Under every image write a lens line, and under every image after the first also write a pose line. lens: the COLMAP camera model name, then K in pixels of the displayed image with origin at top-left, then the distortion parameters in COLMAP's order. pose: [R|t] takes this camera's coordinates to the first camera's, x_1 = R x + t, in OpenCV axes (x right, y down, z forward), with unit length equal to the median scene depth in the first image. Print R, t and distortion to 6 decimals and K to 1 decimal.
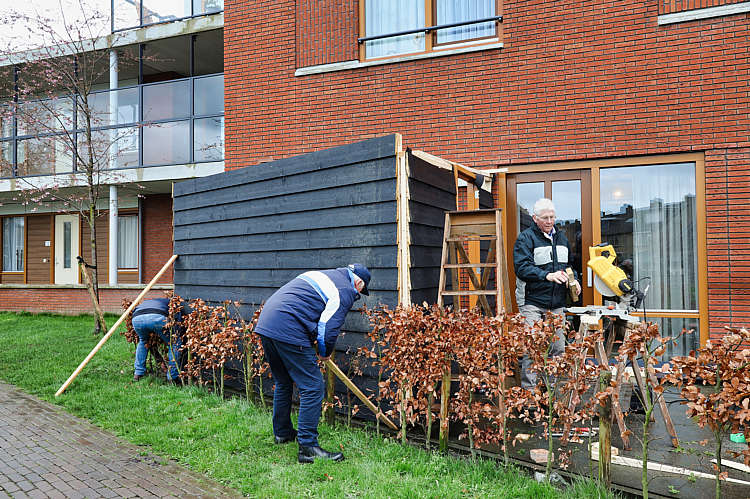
lens RADIAL K [[638.6, 0, 367.6], [0, 638.6, 253.0], [0, 0, 1]] dist [-0.005681, -0.006994]
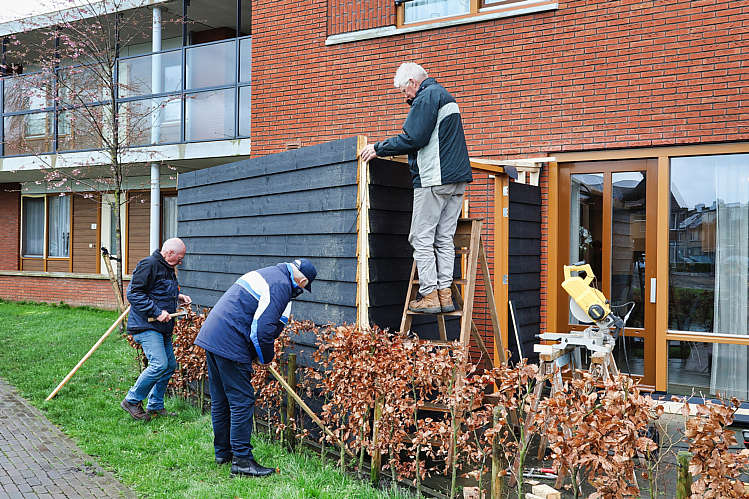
lens RADIAL K [[836.6, 0, 377.7], [0, 836.6, 252.0], [0, 0, 1]] dist [0.004822, 0.000000]
pose [[0.981614, 0.020809, -0.189738, 0.207604], [-0.015612, 0.999462, 0.028846, -0.038003], [0.190236, -0.025353, 0.981411, -0.119863]]
